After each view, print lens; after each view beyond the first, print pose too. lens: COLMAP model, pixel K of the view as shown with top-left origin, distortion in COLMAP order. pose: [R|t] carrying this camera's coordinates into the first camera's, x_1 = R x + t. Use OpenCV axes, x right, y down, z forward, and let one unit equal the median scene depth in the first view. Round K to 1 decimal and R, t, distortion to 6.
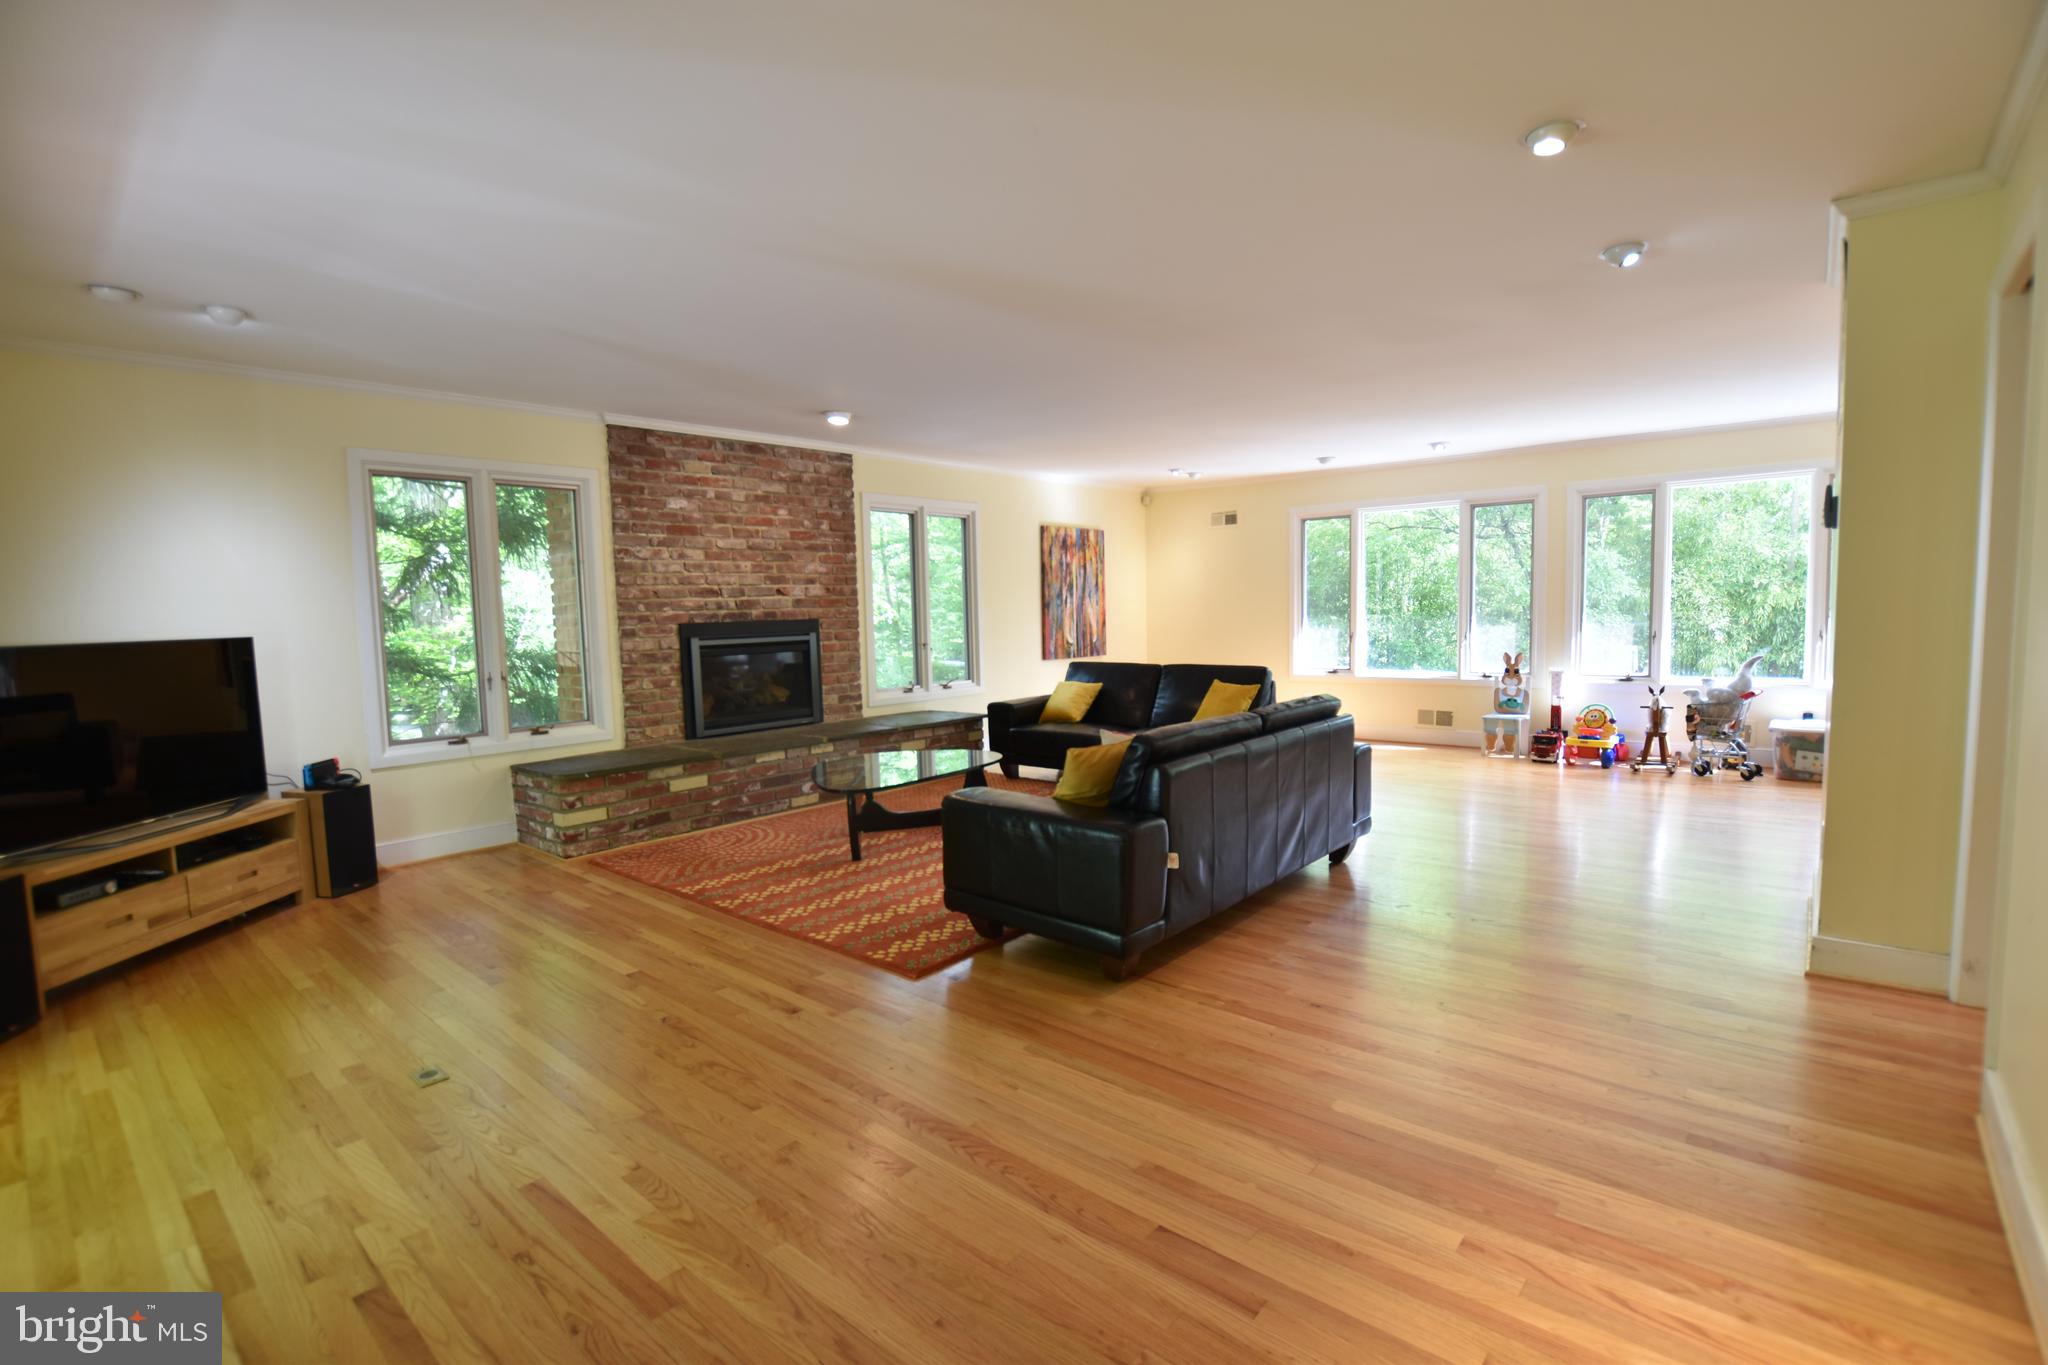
lens RADIAL K [[955.4, 0, 1021.2], [0, 955.4, 679.4], [0, 0, 1]] dist [-0.024630, 0.000509]
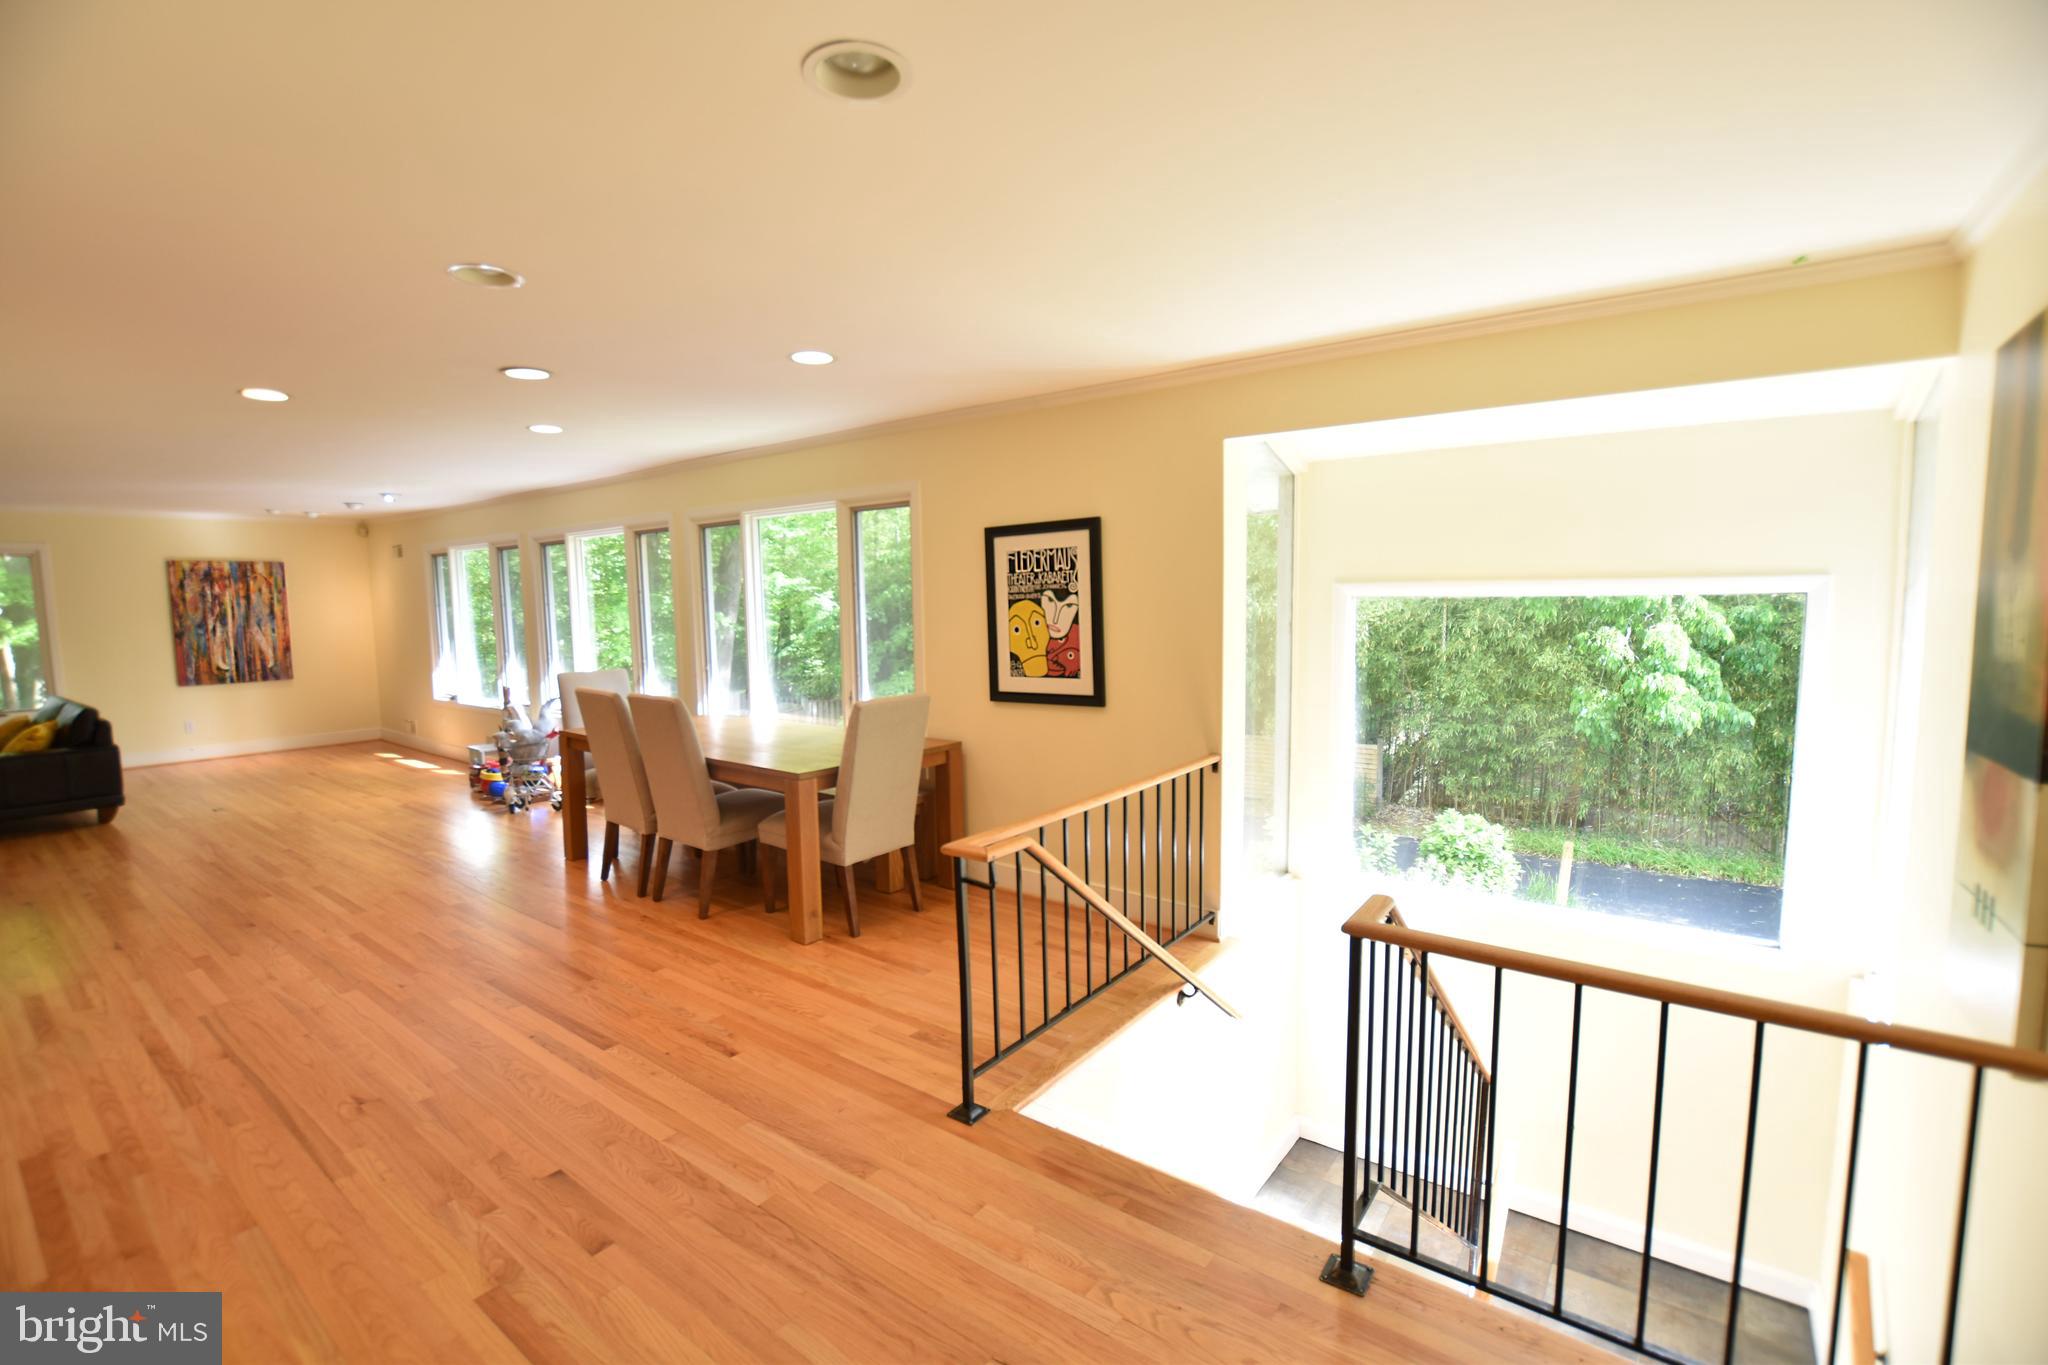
lens RADIAL K [[896.3, 0, 1023.6], [0, 896.3, 685.0], [0, 0, 1]] dist [-0.029264, 0.003281]
pose [[0.997664, 0.000963, 0.068300, 1.185573], [-0.002473, 0.999755, 0.022018, -0.060243], [-0.068262, -0.022135, 0.997422, -0.051694]]
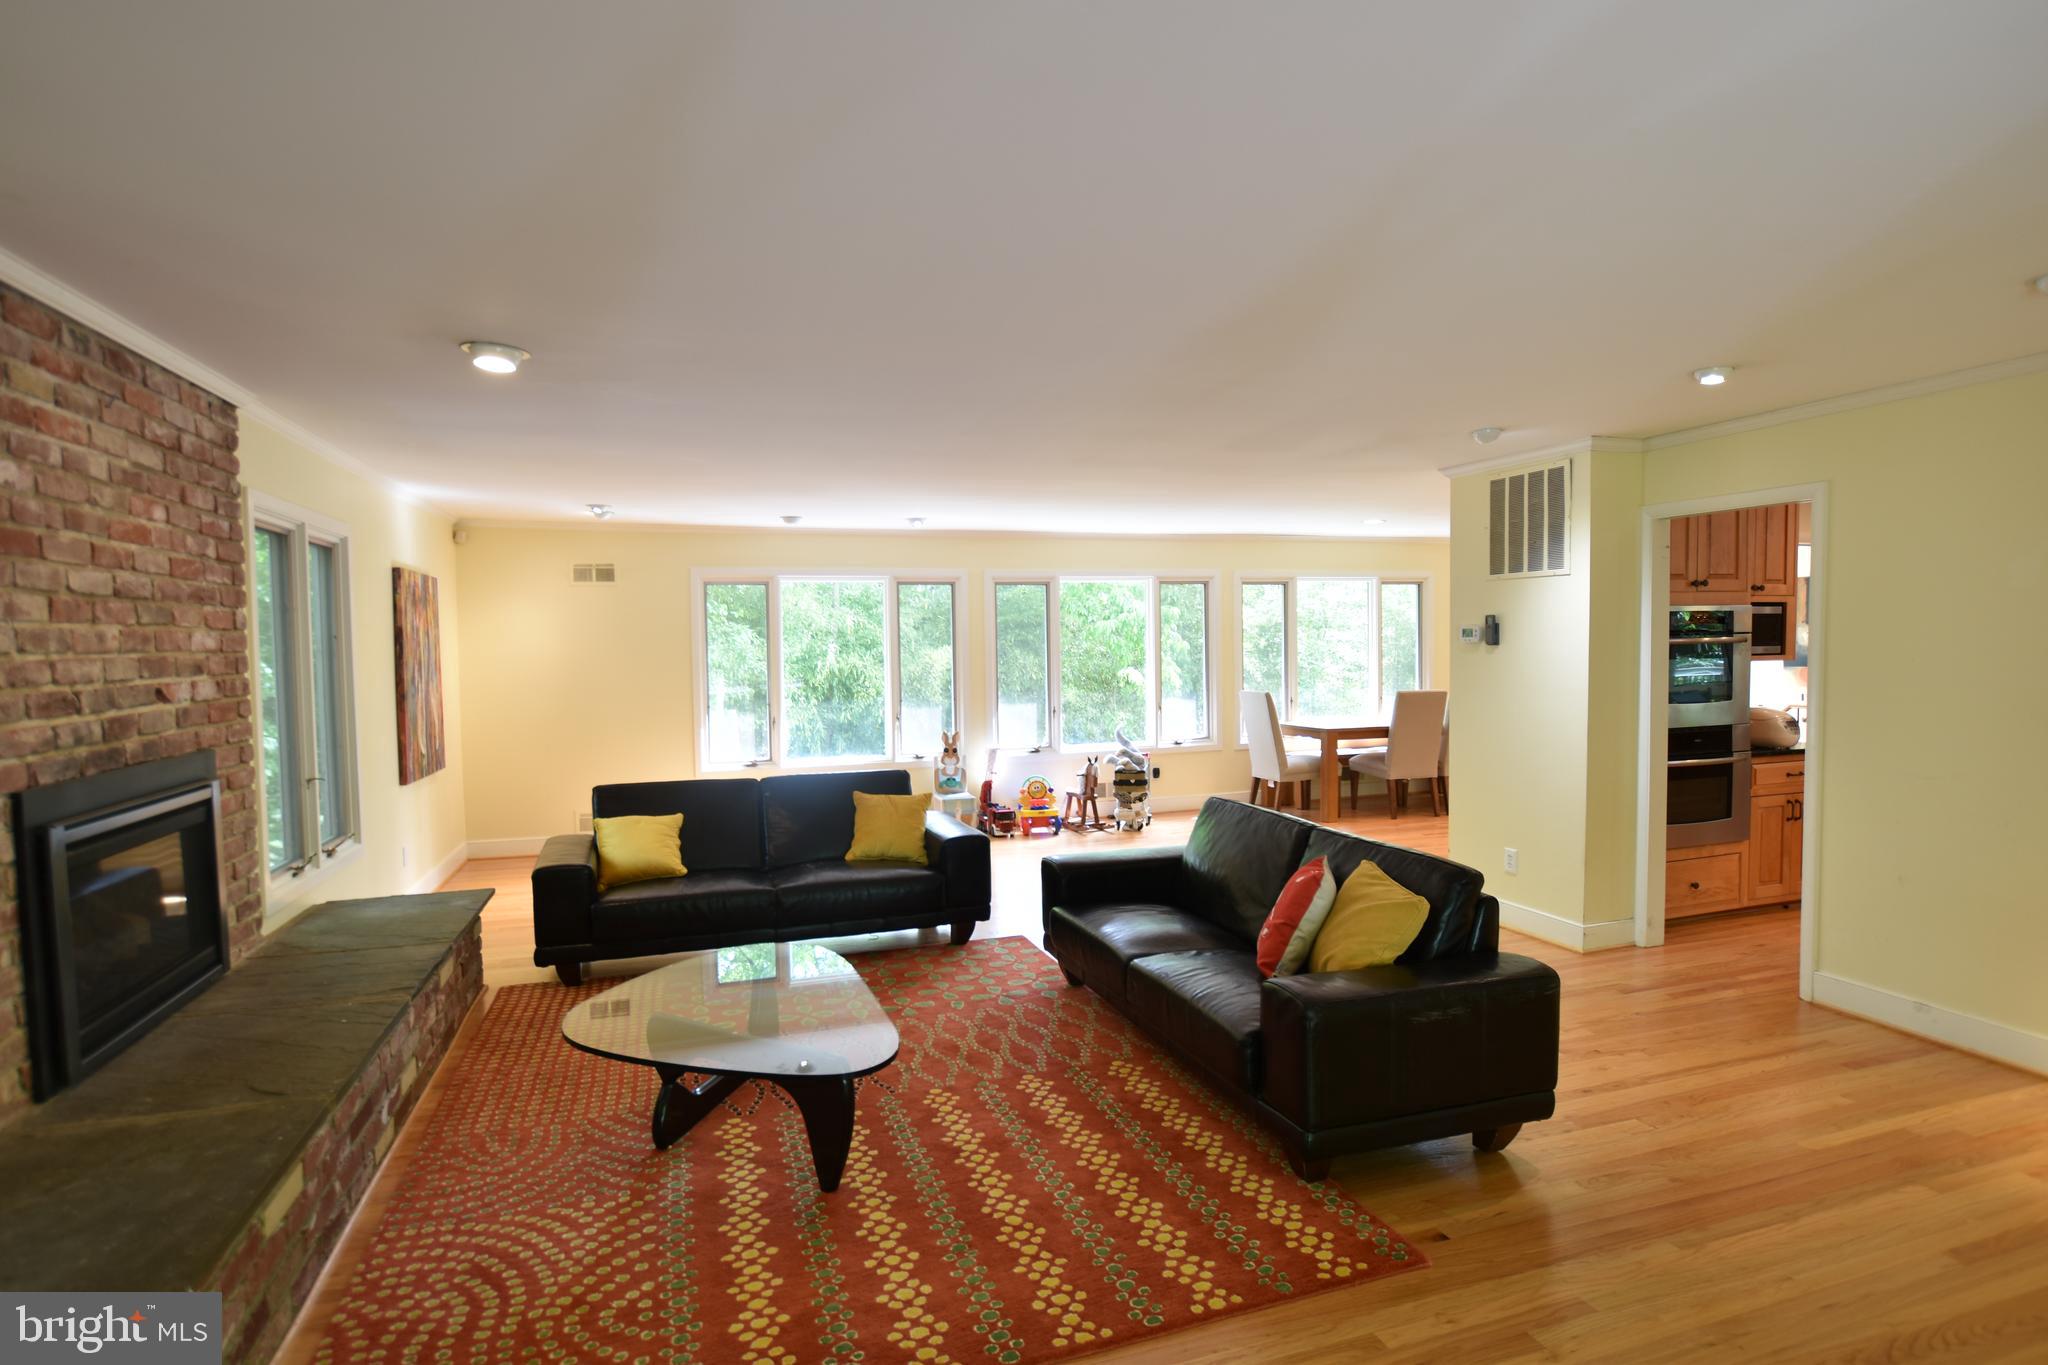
lens RADIAL K [[1049.4, 0, 1027.5], [0, 1049.4, 686.1], [0, 0, 1]] dist [-0.021424, 0.001297]
pose [[0.507109, -0.019899, 0.861652, -0.457358], [0.066745, 0.997638, -0.016242, -0.061330], [-0.859293, 0.065748, 0.507240, 0.415955]]
